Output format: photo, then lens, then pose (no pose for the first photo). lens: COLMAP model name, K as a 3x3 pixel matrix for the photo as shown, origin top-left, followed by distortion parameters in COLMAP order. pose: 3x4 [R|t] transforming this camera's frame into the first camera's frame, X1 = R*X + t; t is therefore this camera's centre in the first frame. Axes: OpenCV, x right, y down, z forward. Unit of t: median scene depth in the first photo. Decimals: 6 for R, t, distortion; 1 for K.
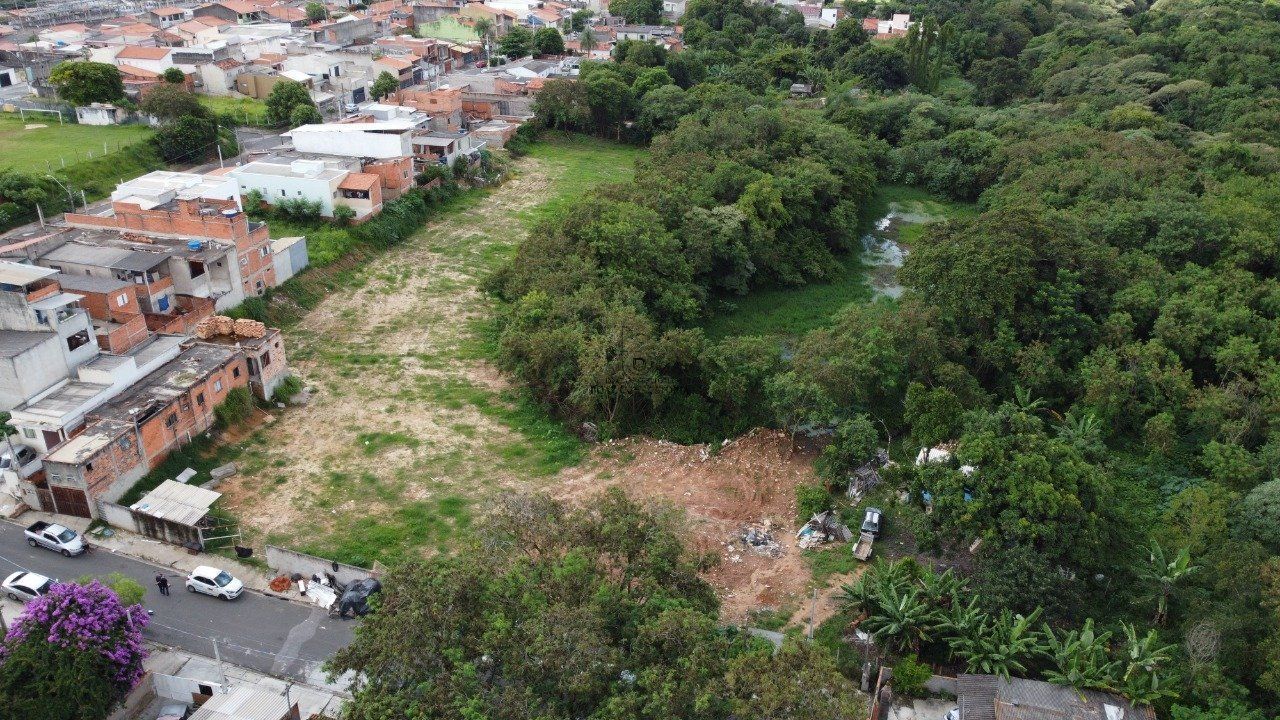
lens RADIAL K [[968.2, 0, 640.5], [0, 968.2, 361.0], [0, 0, 1]] dist [0.002518, -0.005629]
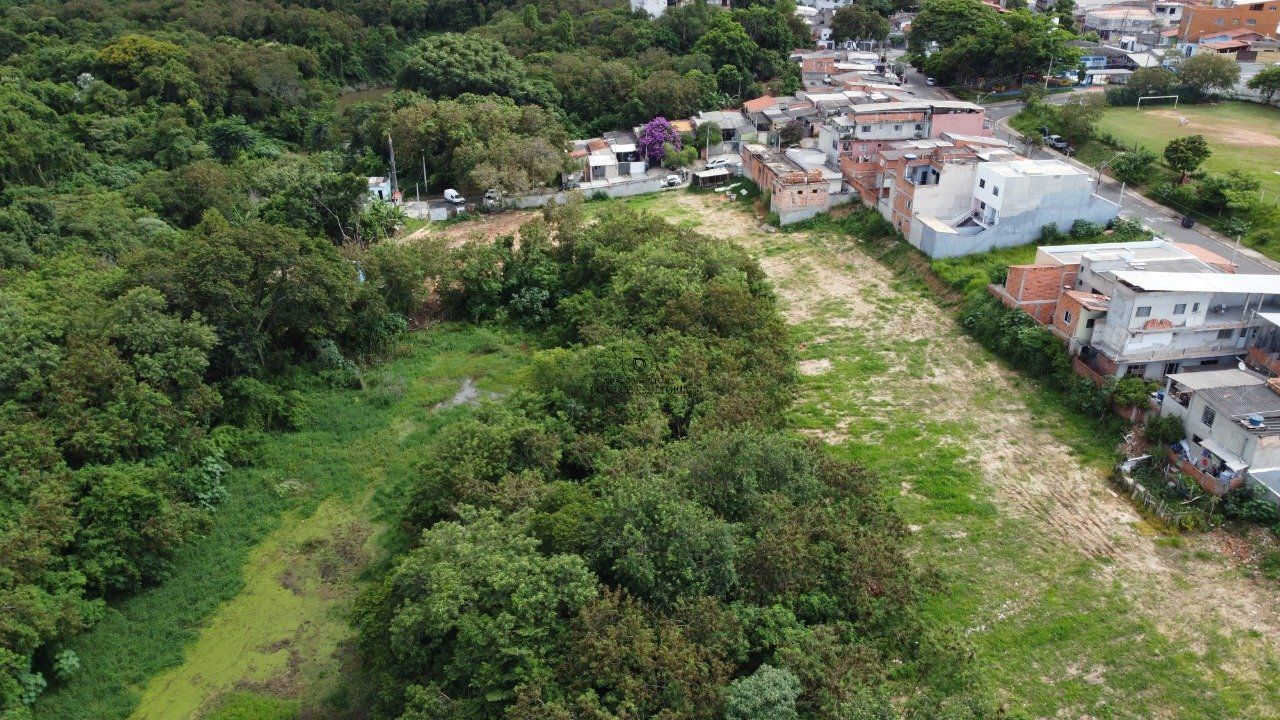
lens RADIAL K [[968.2, 0, 641.5], [0, 968.2, 358.4], [0, 0, 1]] dist [0.002518, -0.005629]
pose [[-0.913920, 0.160317, -0.372892, 0.399560], [-0.193492, 0.635511, 0.747454, -0.866716], [0.356806, 0.755265, -0.549786, 1.791015]]
